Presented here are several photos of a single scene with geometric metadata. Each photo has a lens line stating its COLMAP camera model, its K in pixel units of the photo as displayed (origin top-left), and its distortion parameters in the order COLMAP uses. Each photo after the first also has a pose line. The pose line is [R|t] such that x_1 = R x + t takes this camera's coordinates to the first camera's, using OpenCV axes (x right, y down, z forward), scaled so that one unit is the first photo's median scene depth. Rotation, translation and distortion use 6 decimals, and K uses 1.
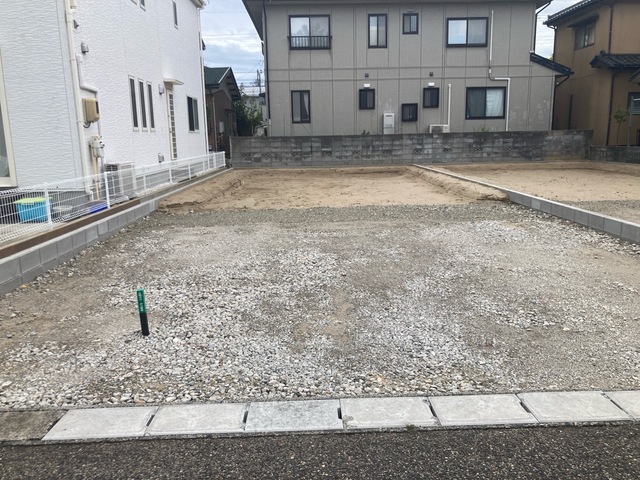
lens RADIAL K [[523.7, 0, 320.6], [0, 523.7, 239.5], [0, 0, 1]] dist [0.014912, 0.014059]
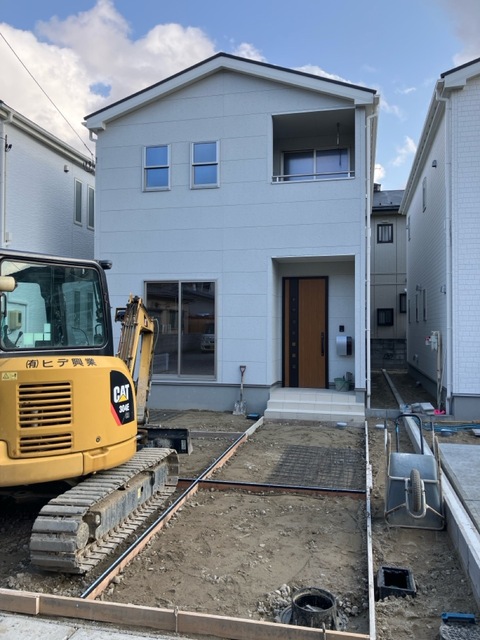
lens RADIAL K [[530.9, 0, 254.9], [0, 530.9, 314.6], [0, 0, 1]] dist [0.015072, -0.006113]
pose [[0.967325, 0.024667, -0.252335, 0.375427], [-0.077506, 0.976382, -0.201672, -0.050990], [0.241401, 0.214640, 0.946391, -0.021223]]
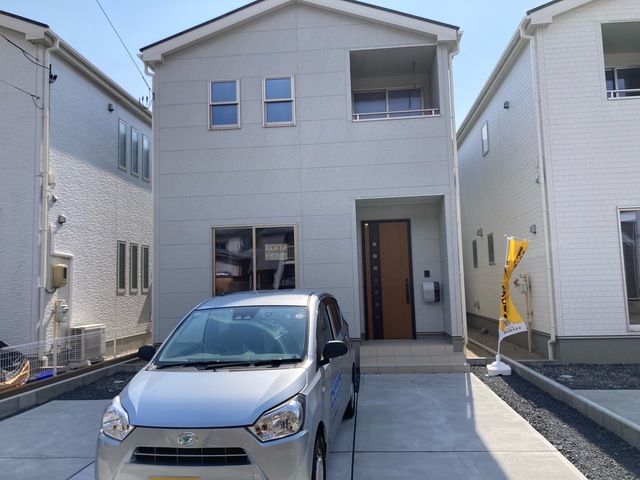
lens RADIAL K [[523.7, 0, 315.6], [0, 523.7, 237.6], [0, 0, 1]] dist [0.014912, 0.014059]
pose [[0.993349, -0.014887, -0.114179, 0.169435], [-0.017797, 0.959842, -0.279978, -0.036238], [0.113762, 0.280148, 0.953192, 0.051344]]
